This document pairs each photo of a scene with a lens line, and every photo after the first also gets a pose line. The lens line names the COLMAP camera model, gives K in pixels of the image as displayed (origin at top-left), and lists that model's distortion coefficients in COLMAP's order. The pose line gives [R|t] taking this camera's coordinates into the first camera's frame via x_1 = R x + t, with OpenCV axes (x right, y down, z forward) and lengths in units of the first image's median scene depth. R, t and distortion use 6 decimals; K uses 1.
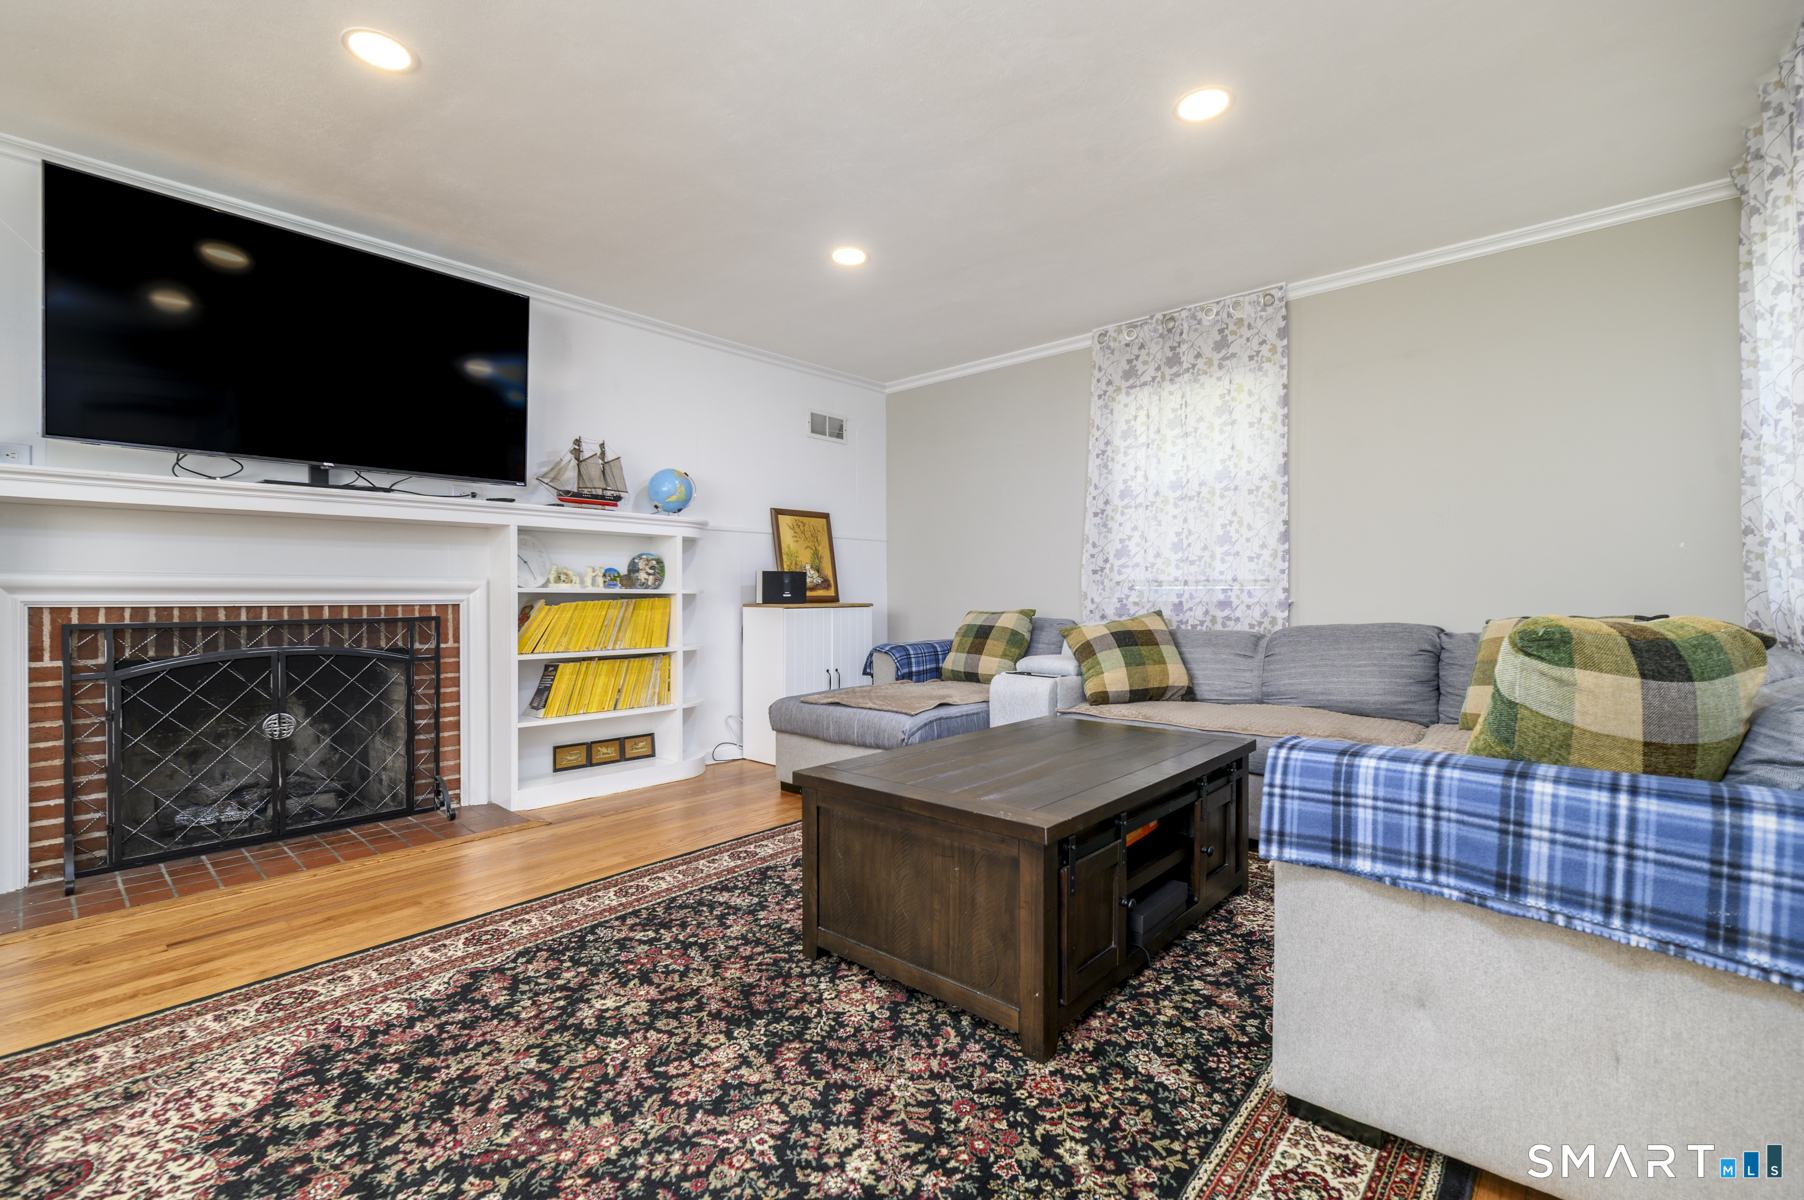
lens RADIAL K [[792.1, 0, 900.4], [0, 792.1, 599.0], [0, 0, 1]] dist [-0.000072, -0.000729]
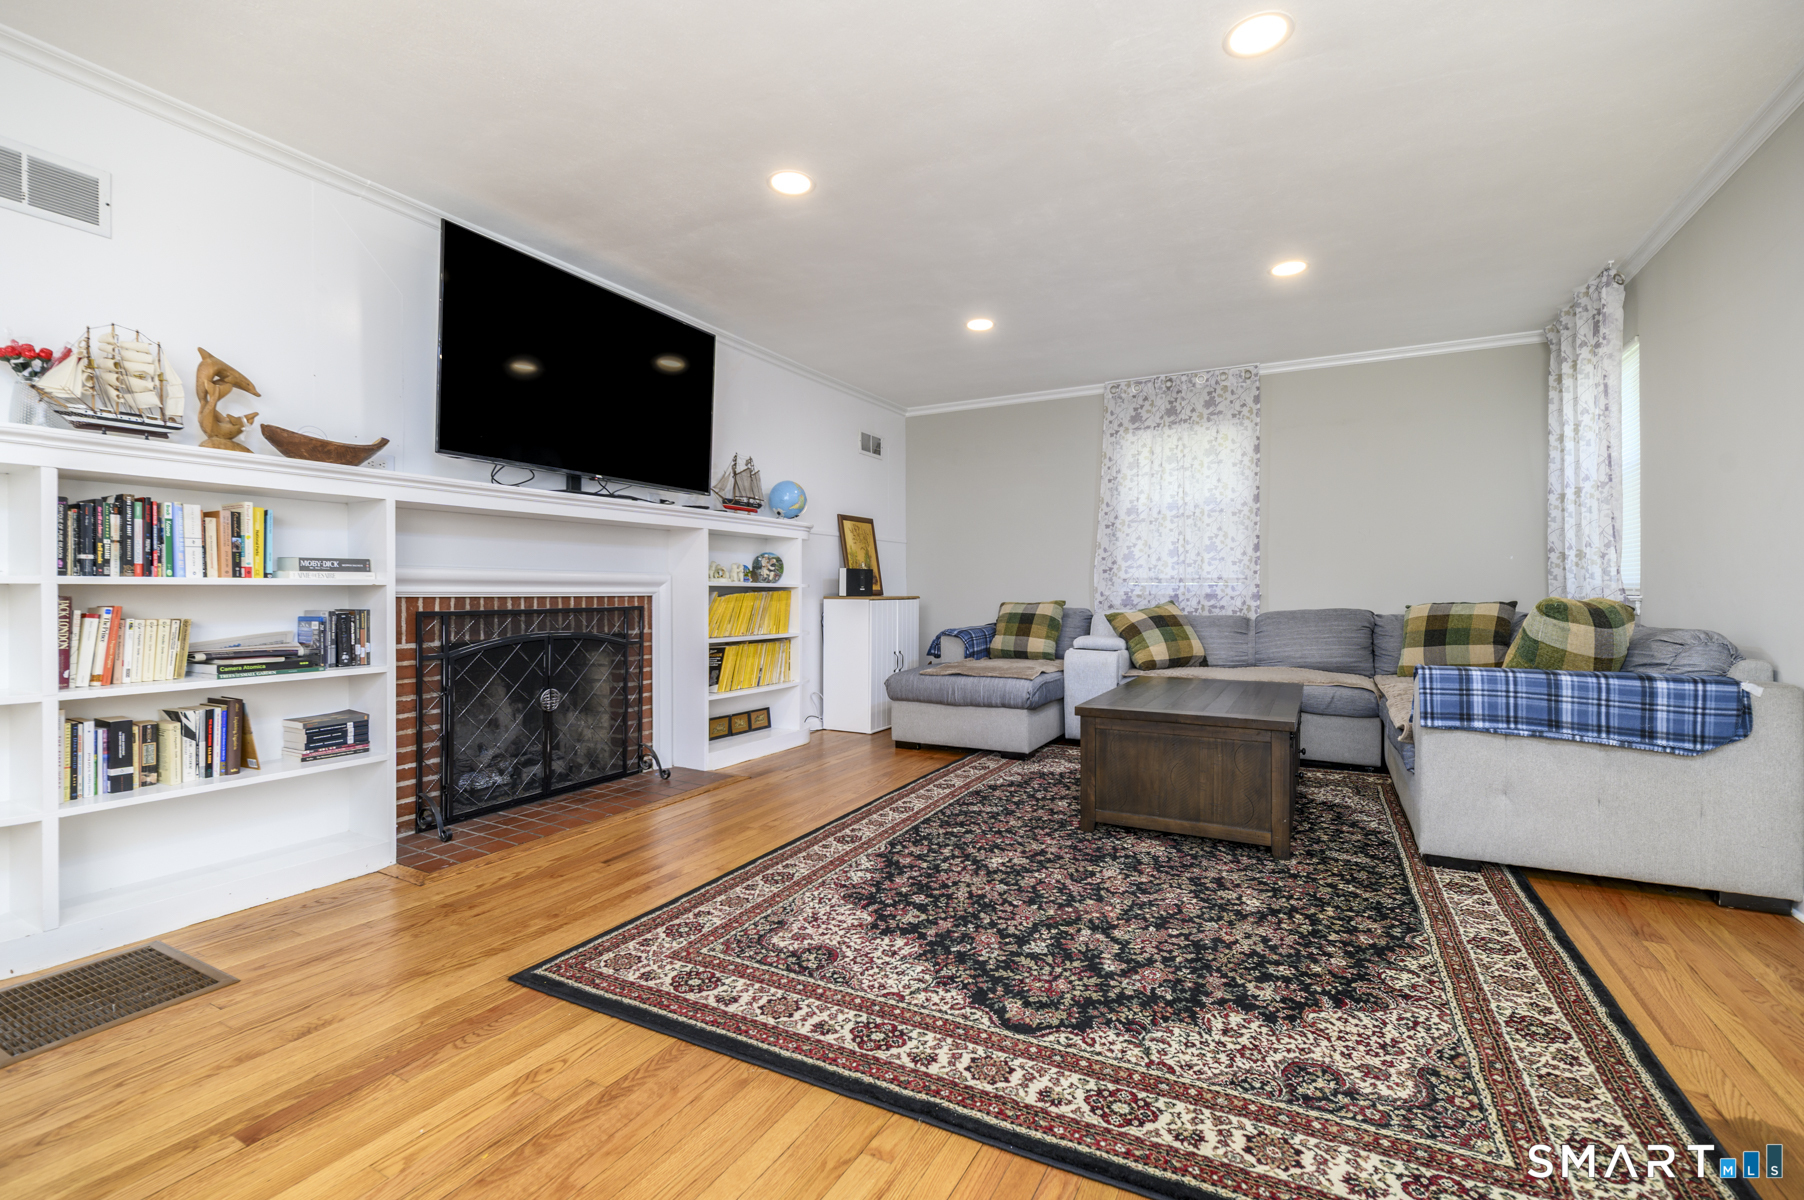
lens RADIAL K [[792.1, 0, 904.8], [0, 792.1, 596.6], [0, 0, 1]] dist [-0.000072, -0.000729]
pose [[0.972575, -0.000318, 0.232591, -0.609981], [-0.000038, 0.999999, 0.001524, 0.008041], [-0.232591, -0.001491, 0.972573, -0.280530]]
